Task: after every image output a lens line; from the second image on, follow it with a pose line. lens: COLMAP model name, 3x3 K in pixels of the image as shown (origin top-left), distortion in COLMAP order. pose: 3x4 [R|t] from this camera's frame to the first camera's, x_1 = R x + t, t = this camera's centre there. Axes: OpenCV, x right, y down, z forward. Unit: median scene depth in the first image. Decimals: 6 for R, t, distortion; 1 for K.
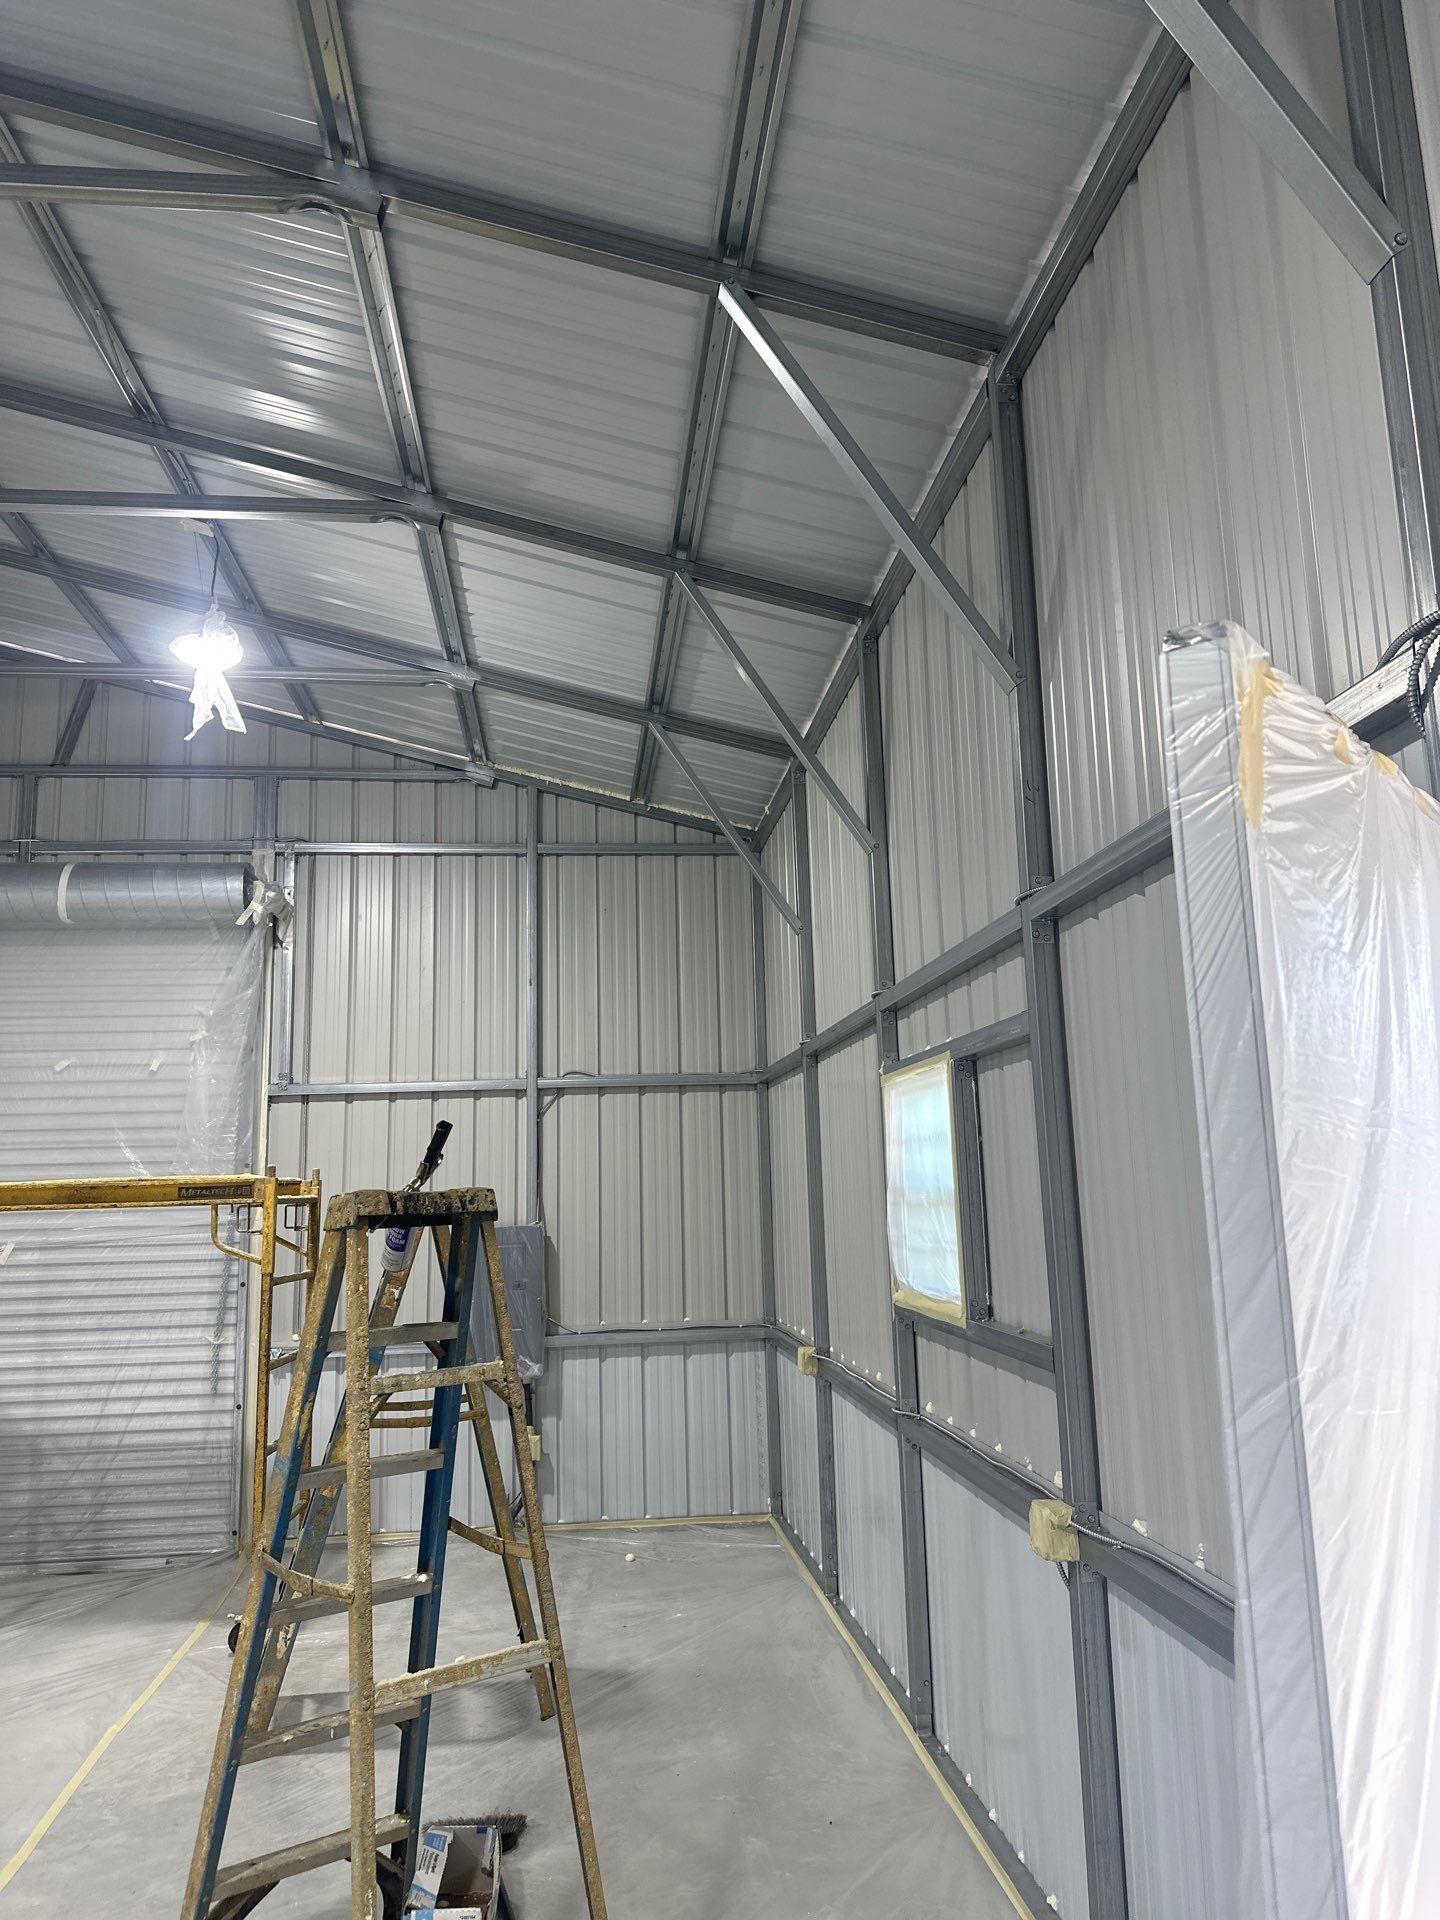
lens RADIAL K [[1349.6, 0, 728.8], [0, 1349.6, 957.2], [0, 0, 1]] dist [0.051966, -0.061760]
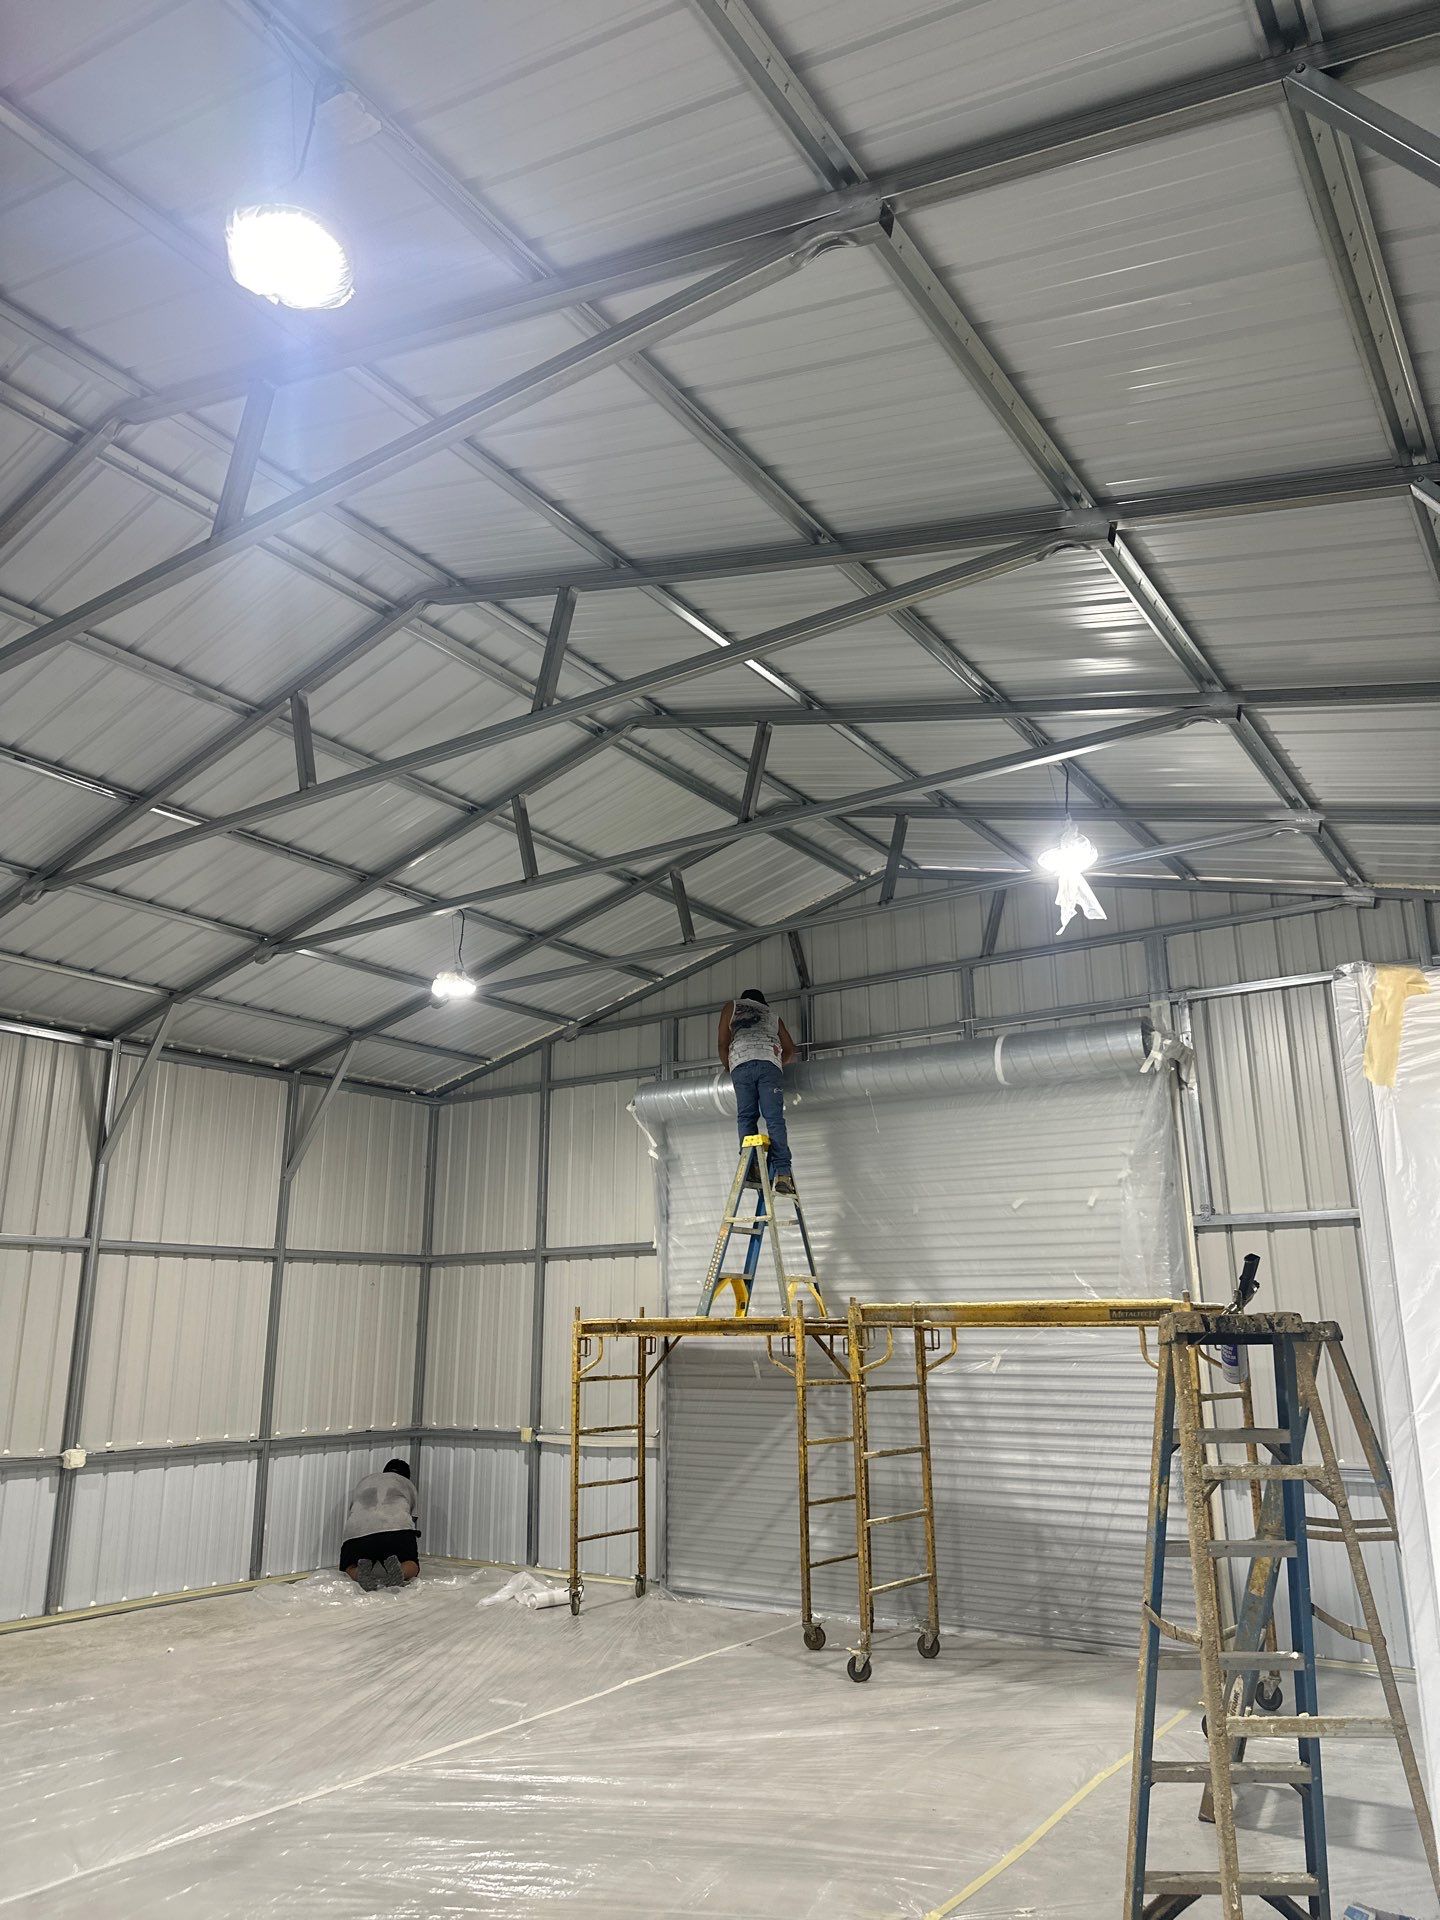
lens RADIAL K [[1351.5, 0, 712.8], [0, 1351.5, 972.7], [0, 0, 1]] dist [0.038277, -0.079234]
pose [[0.761151, -0.143047, -0.632603, 0.085957], [0.092965, 0.989365, -0.111863, -0.013051], [0.641877, 0.026335, 0.766355, -0.084905]]
